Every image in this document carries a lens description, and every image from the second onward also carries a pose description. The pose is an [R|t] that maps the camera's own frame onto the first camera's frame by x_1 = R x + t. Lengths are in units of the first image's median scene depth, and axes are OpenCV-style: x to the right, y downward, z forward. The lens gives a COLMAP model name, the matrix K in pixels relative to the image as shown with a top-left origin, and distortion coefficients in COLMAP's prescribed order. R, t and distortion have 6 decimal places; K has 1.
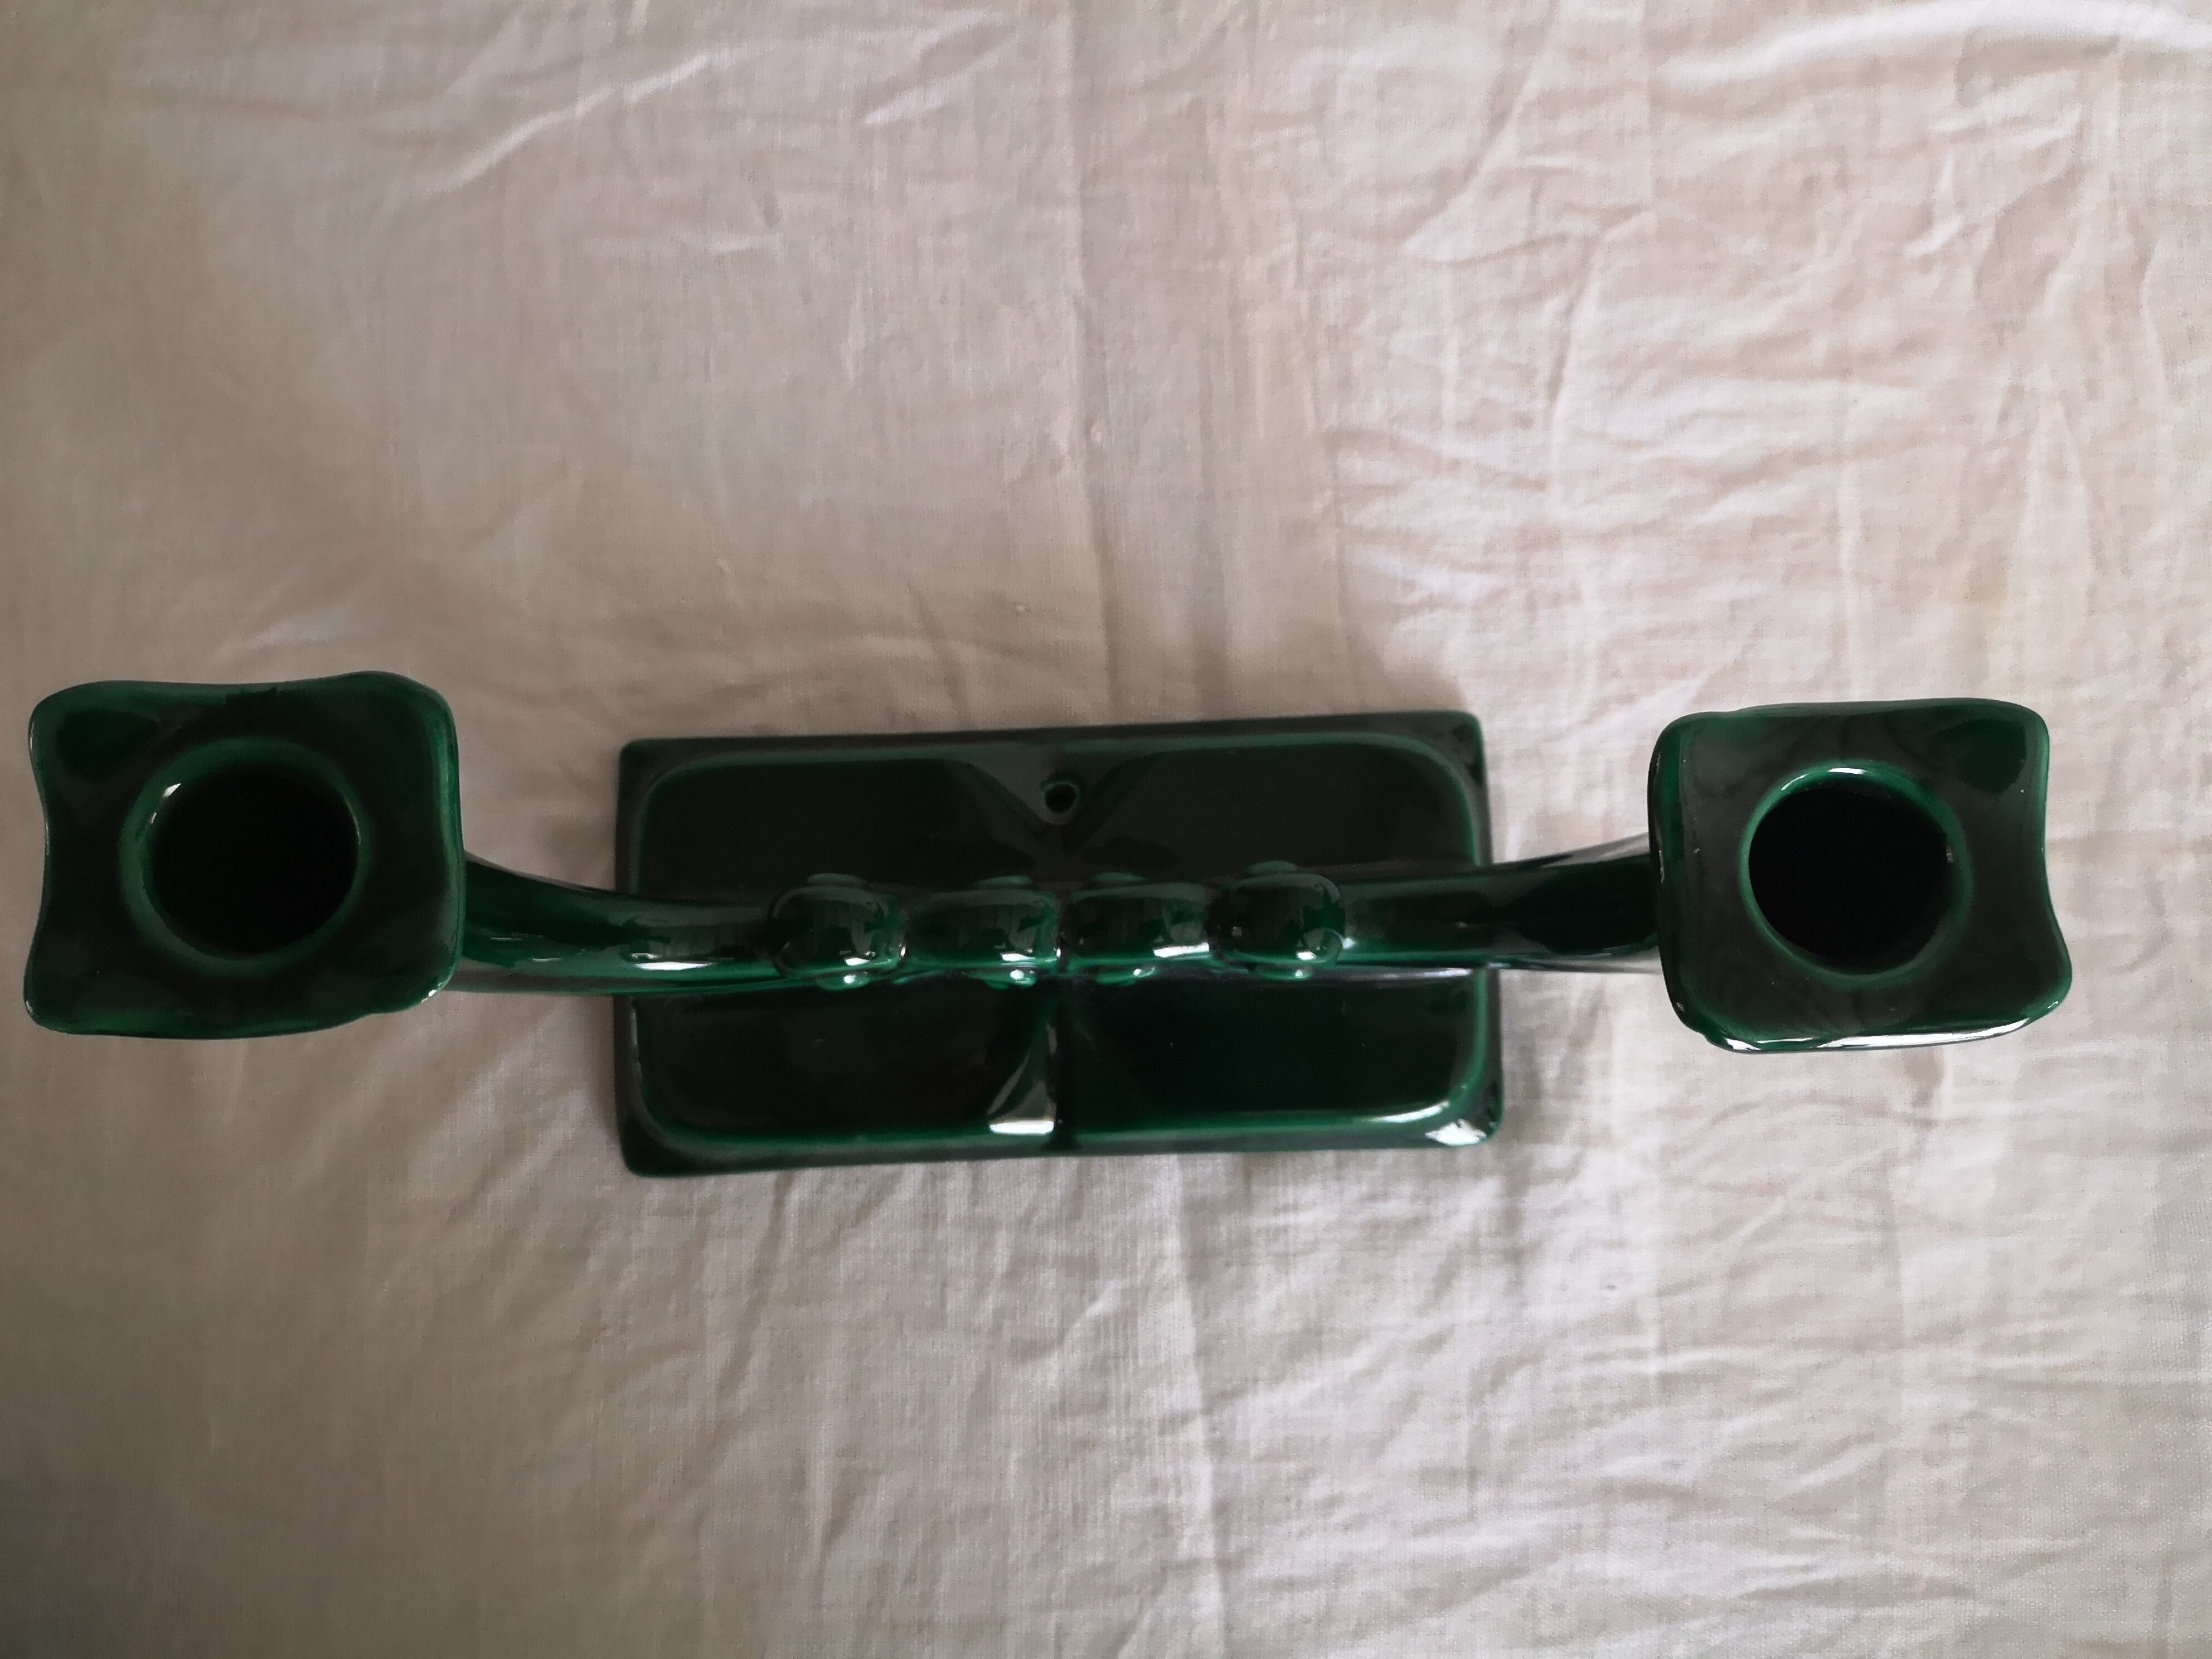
lens RADIAL K [[1759.6, 0, 1095.5], [0, 1759.6, 844.8], [0, 0, 1]] dist [0.041411, -0.046082]
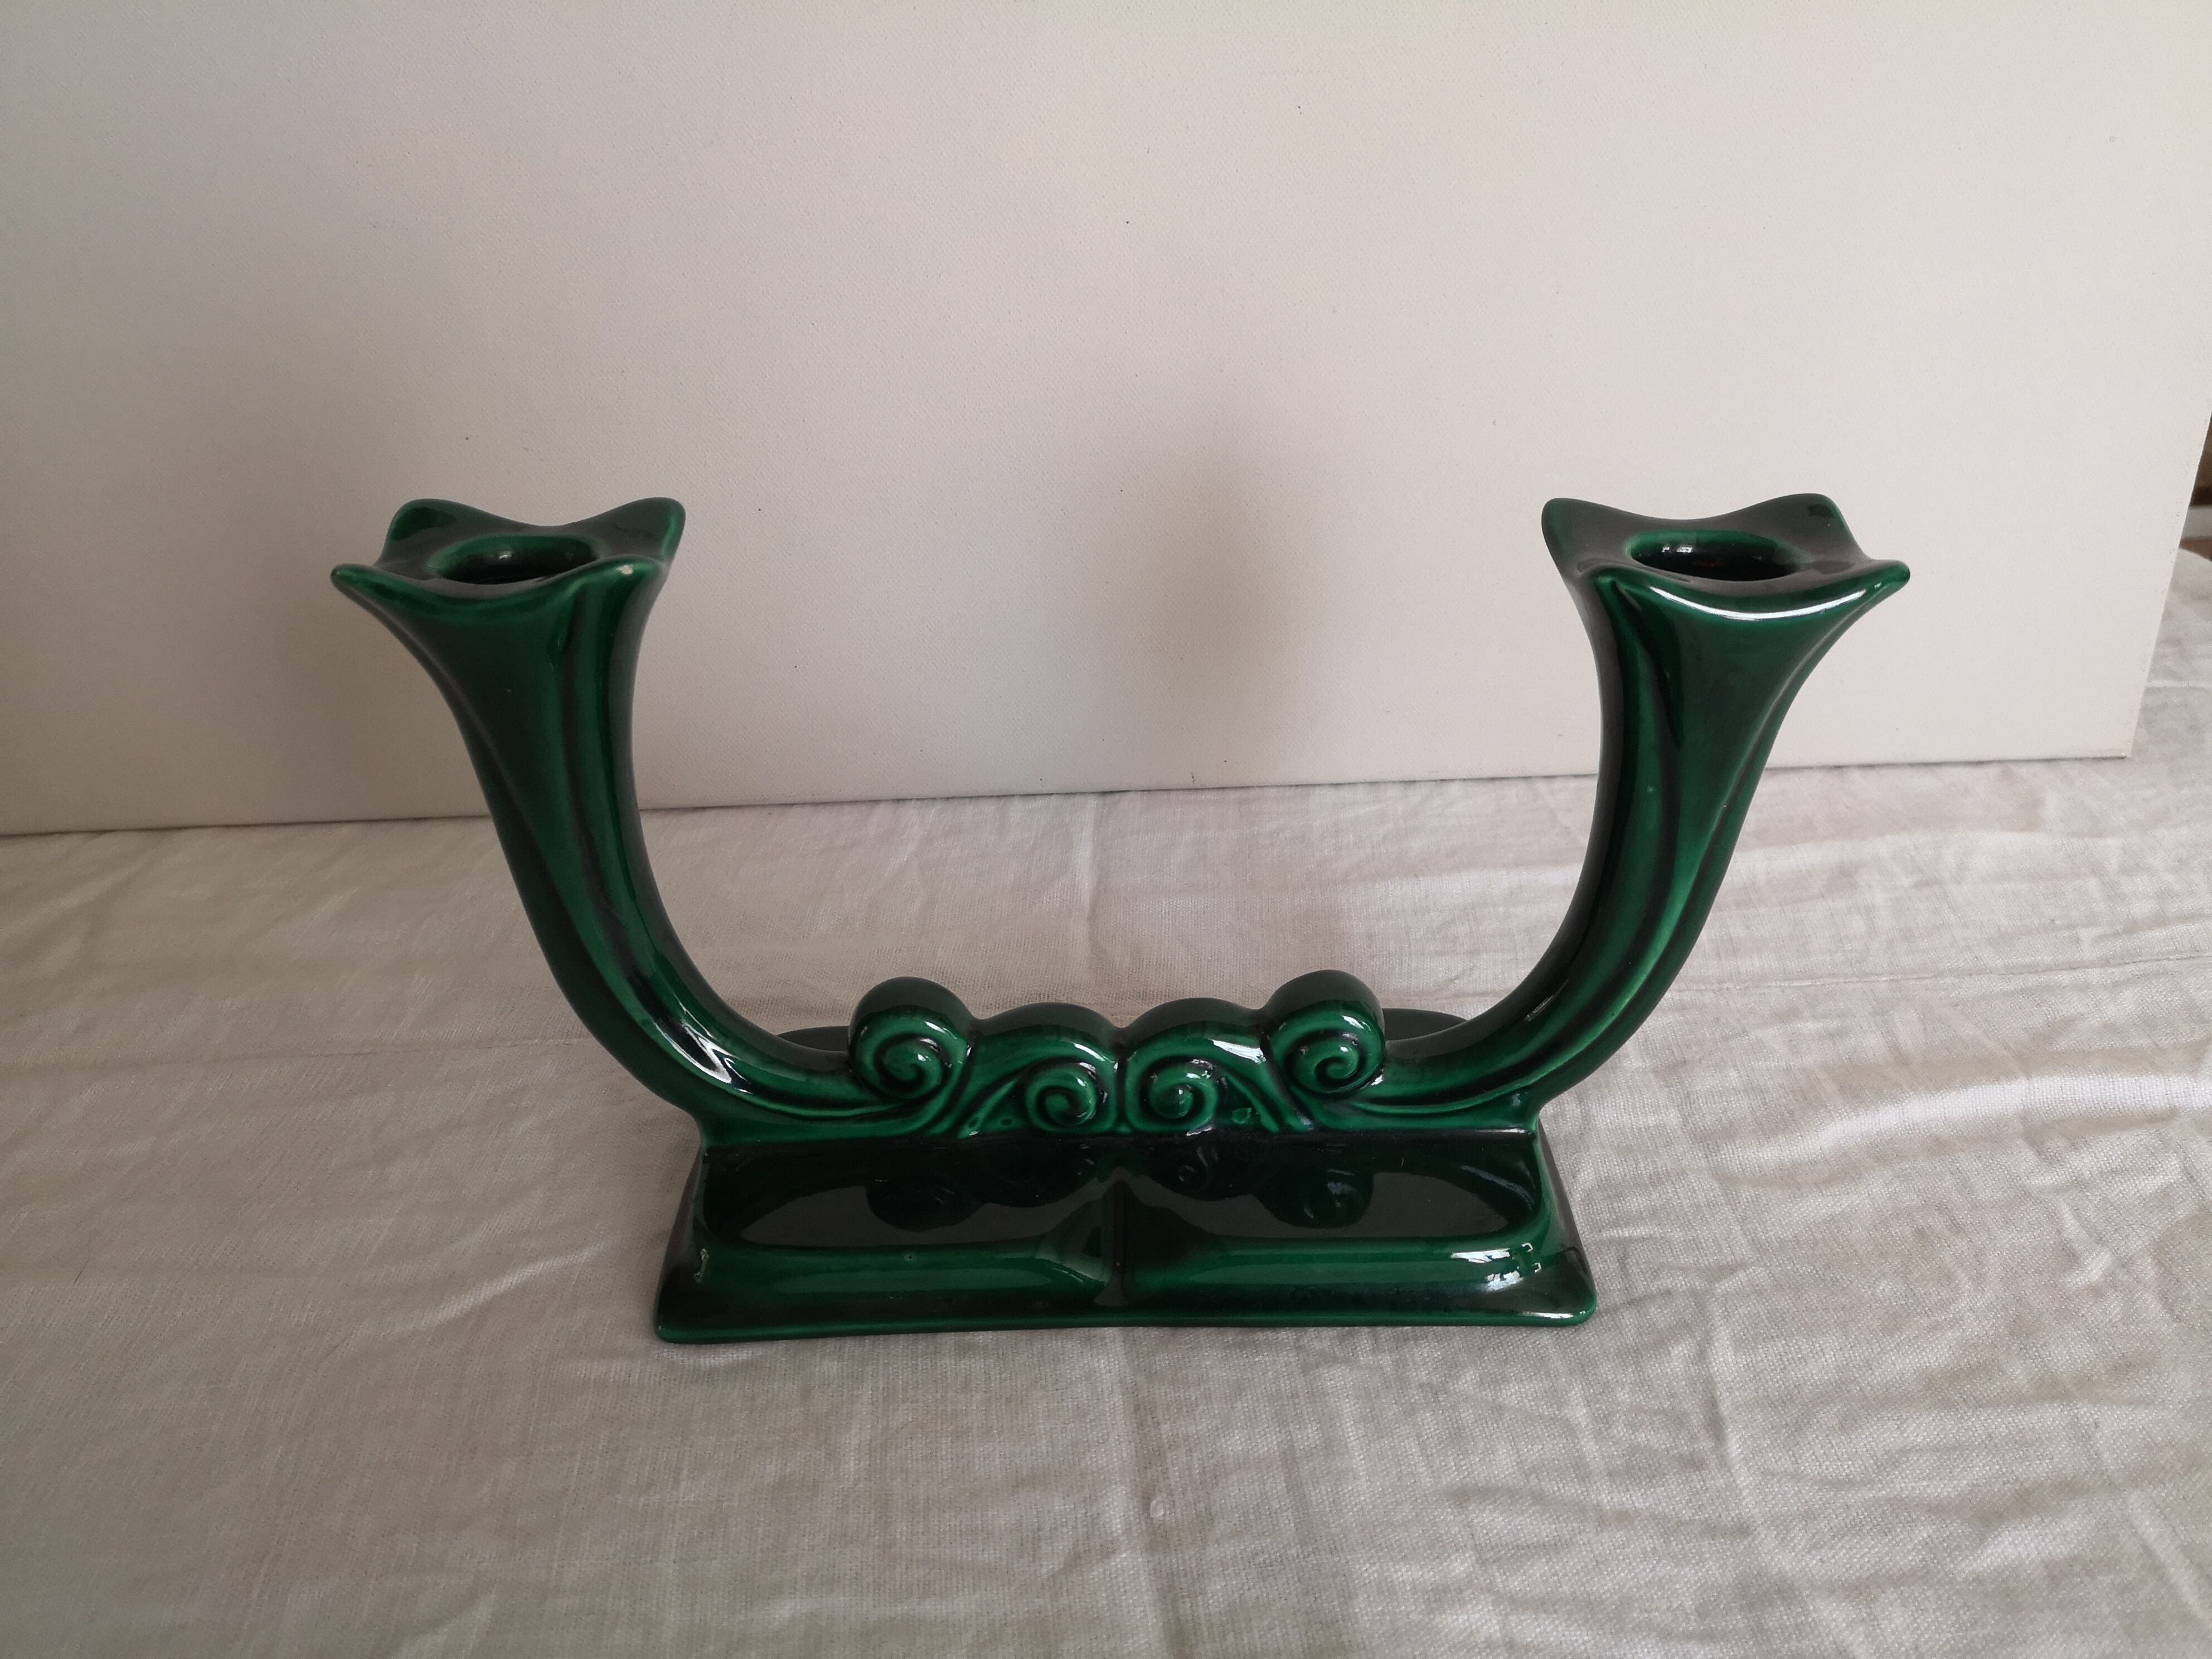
lens RADIAL K [[1759.6, 0, 1092.9], [0, 1759.6, 830.9], [0, 0, 1]] dist [0.041411, -0.046082]
pose [[0.996708, -0.081057, 0.001731, -0.004712], [0.047592, 0.567662, -0.821885, 0.243317], [0.065637, 0.819261, 0.569651, 0.298064]]
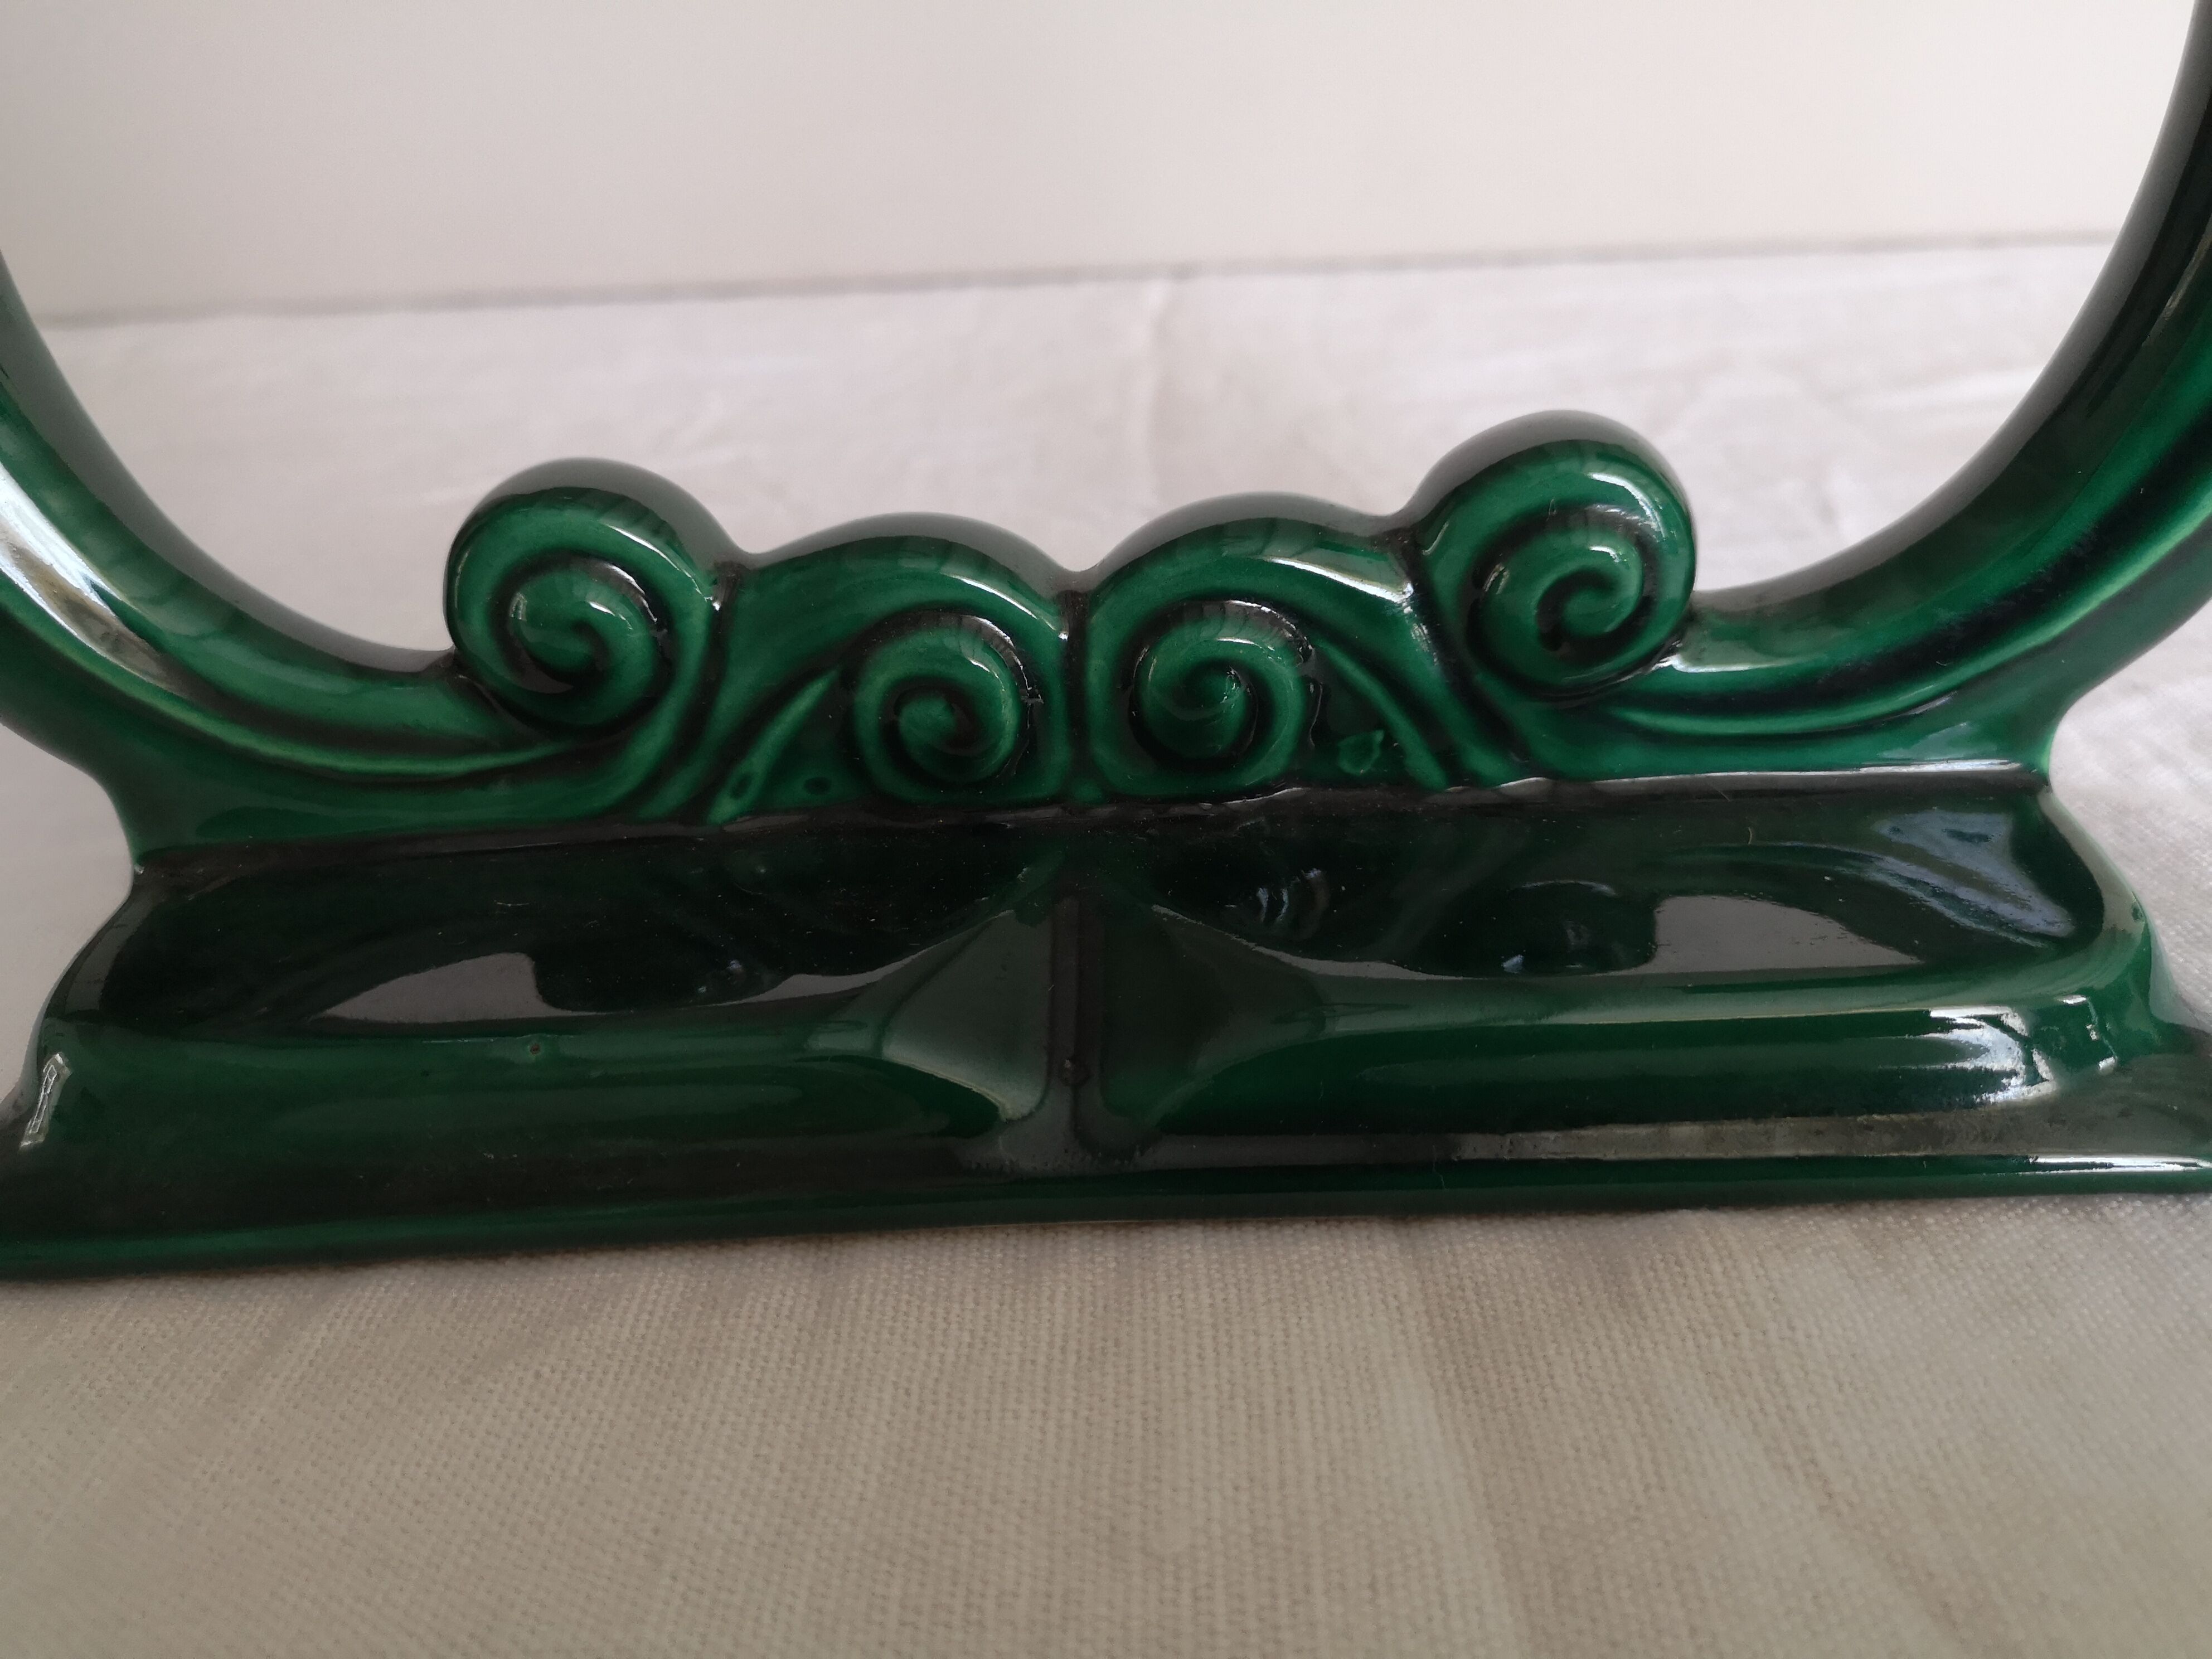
lens RADIAL K [[1759.6, 0, 1104.6], [0, 1759.6, 834.1], [0, 0, 1]] dist [0.041411, -0.046082]
pose [[0.994079, -0.105561, -0.025776, 0.013879], [0.032191, 0.512646, -0.857996, -0.086769], [0.103785, 0.852086, 0.513008, 0.768987]]
